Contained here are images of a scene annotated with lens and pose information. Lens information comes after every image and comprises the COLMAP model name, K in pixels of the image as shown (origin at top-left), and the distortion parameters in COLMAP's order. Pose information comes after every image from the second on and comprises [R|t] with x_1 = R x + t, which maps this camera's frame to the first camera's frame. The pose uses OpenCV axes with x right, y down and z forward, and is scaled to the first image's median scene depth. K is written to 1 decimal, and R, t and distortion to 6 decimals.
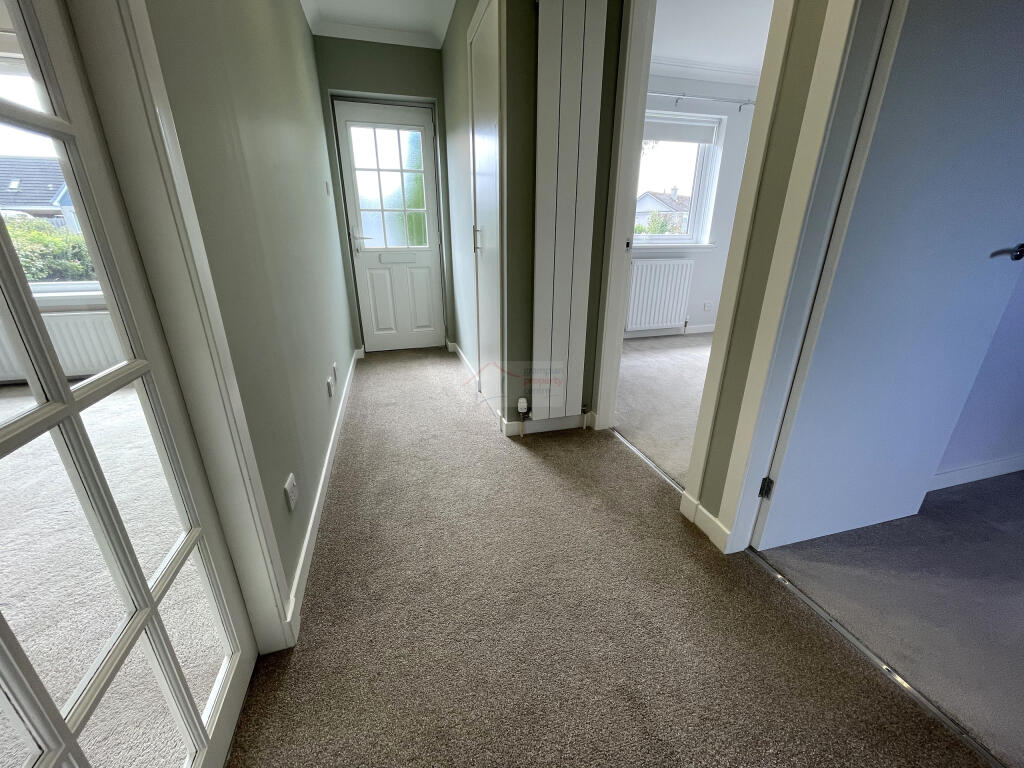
lens RADIAL K [[412.6, 0, 508.8], [0, 412.6, 383.3], [0, 0, 1]] dist [0.000132, 0.000015]
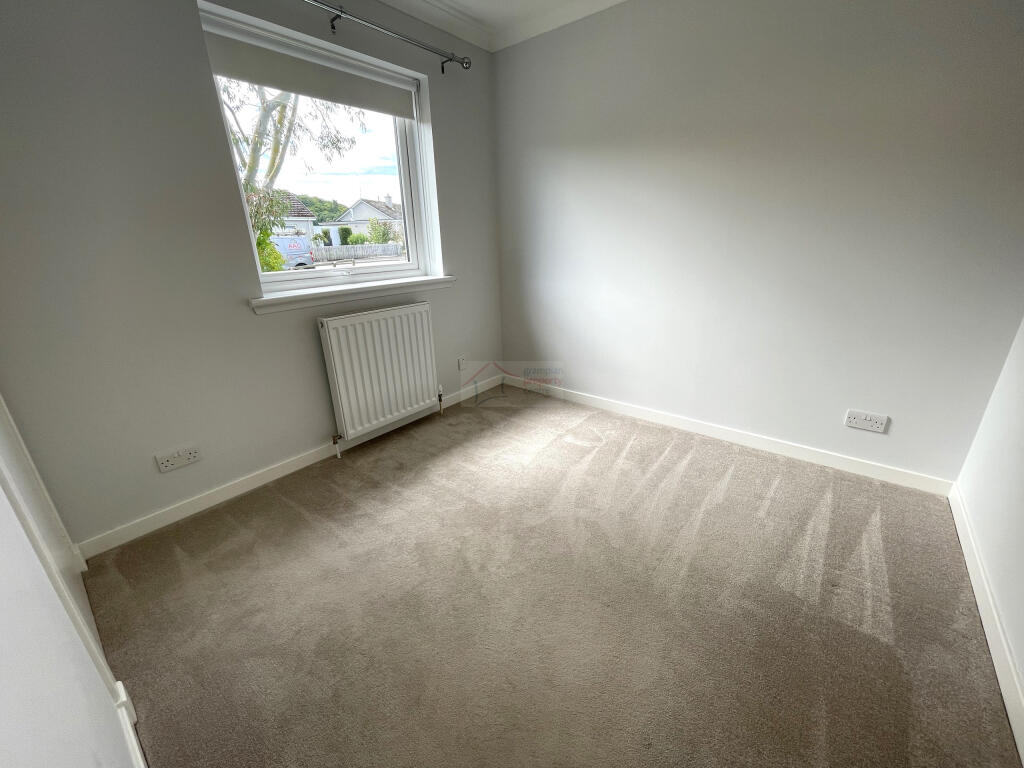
lens RADIAL K [[412.6, 0, 509.5], [0, 412.6, 388.7], [0, 0, 1]] dist [0.000132, 0.000015]
pose [[0.820619, -0.215335, 0.529353, 0.178212], [0.217705, 0.974241, 0.058819, -0.174405], [-0.528383, 0.066975, 0.846360, 0.389745]]
